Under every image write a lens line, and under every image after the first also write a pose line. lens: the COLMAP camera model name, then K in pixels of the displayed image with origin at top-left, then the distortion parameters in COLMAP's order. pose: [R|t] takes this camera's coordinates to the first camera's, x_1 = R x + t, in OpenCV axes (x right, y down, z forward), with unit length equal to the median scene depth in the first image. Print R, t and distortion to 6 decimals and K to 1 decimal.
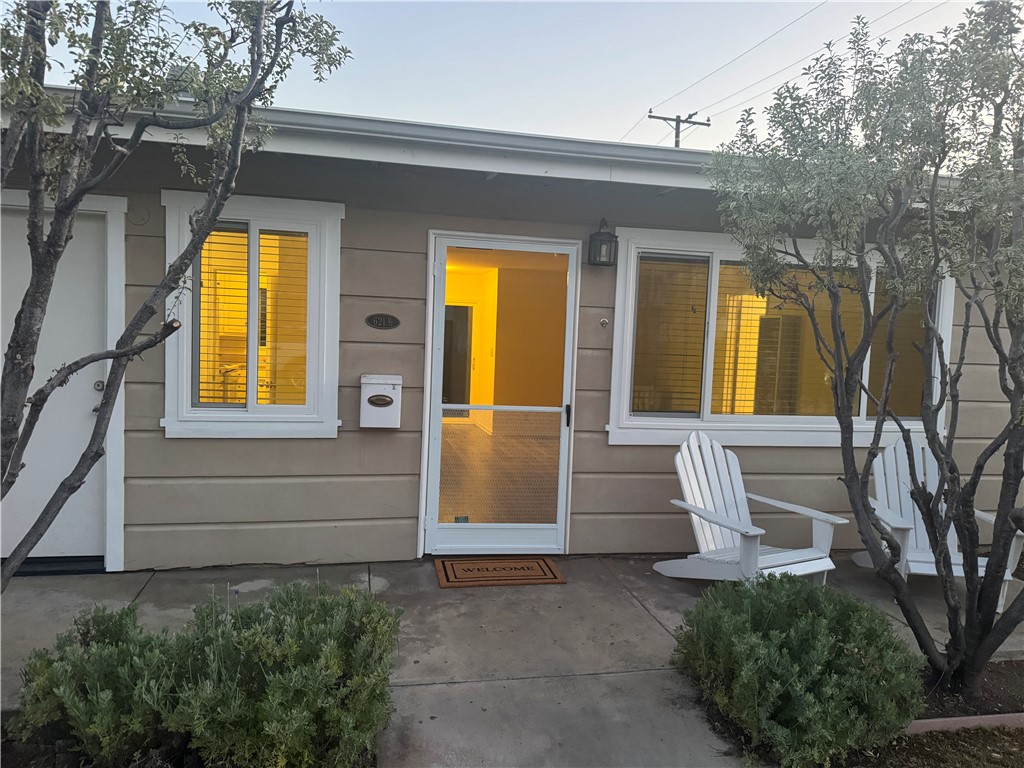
lens RADIAL K [[701.8, 0, 512.0], [0, 701.8, 384.0], [0, 0, 1]] dist [0.089059, -0.111566]
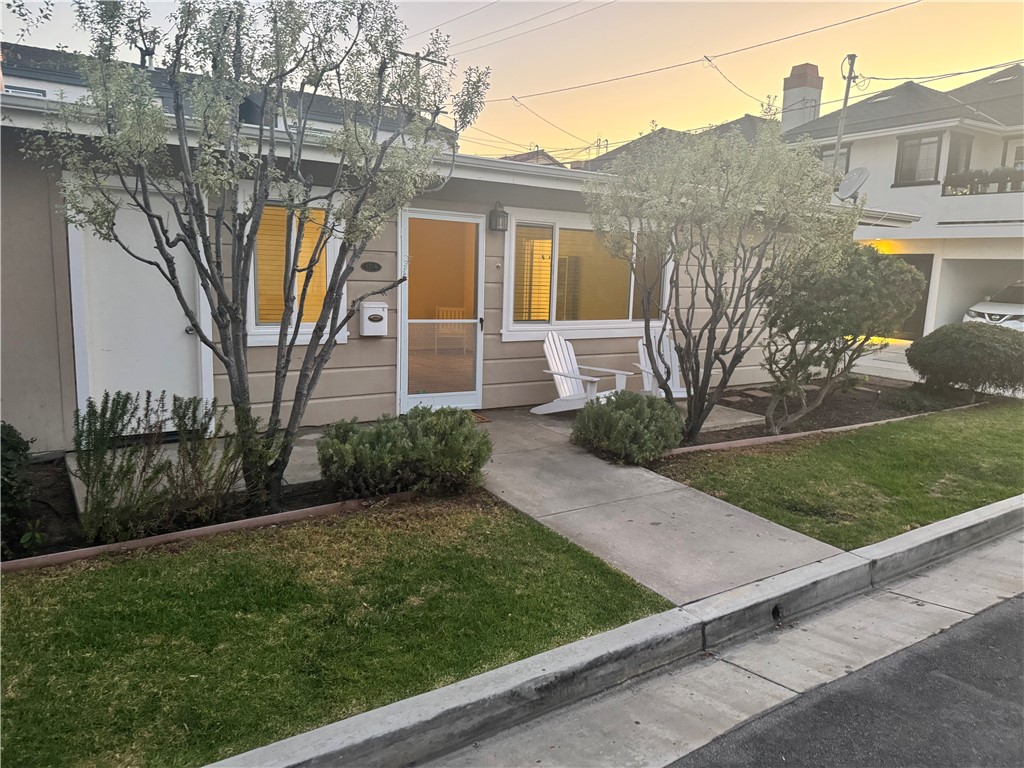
lens RADIAL K [[701.8, 0, 512.0], [0, 701.8, 384.0], [0, 0, 1]] dist [0.089059, -0.111566]
pose [[0.926389, -0.068779, 0.370234, -0.473054], [0.030501, 0.993653, 0.108275, 0.008091], [-0.375331, -0.089013, 0.922607, -0.546482]]
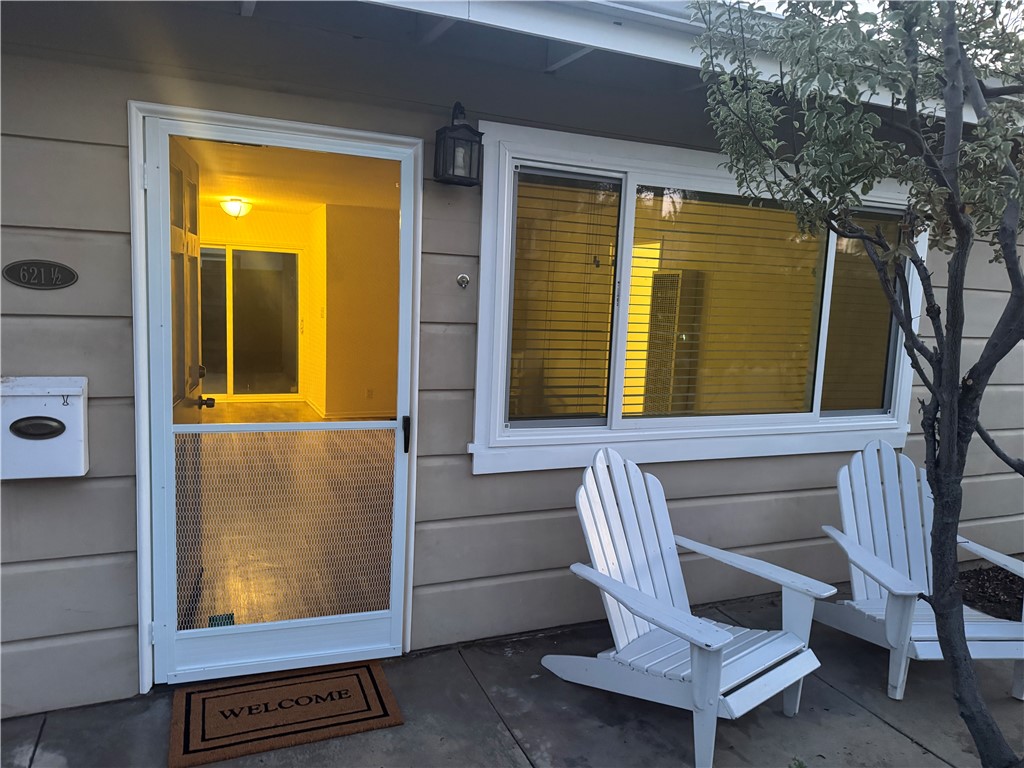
lens RADIAL K [[701.8, 0, 512.0], [0, 701.8, 384.0], [0, 0, 1]] dist [0.089059, -0.111566]
pose [[0.981944, -0.020886, 0.188016, 0.057193], [0.008682, 0.997815, 0.065502, -0.038251], [-0.188973, -0.062687, 0.979979, 0.395645]]
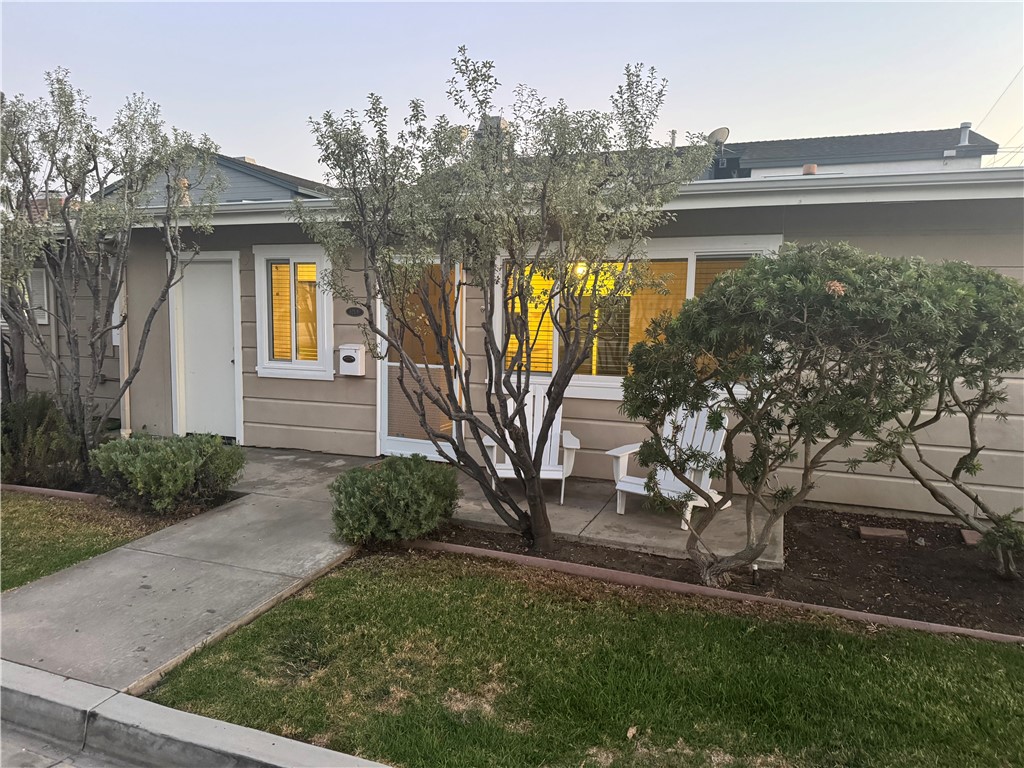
lens RADIAL K [[705.4, 0, 507.5], [0, 705.4, 388.3], [0, 0, 1]] dist [0.018638, -0.005250]
pose [[0.849491, 0.033980, -0.526508, 0.975755], [-0.020322, 0.999291, 0.031705, 0.030881], [0.527212, -0.016234, 0.849579, -0.222255]]
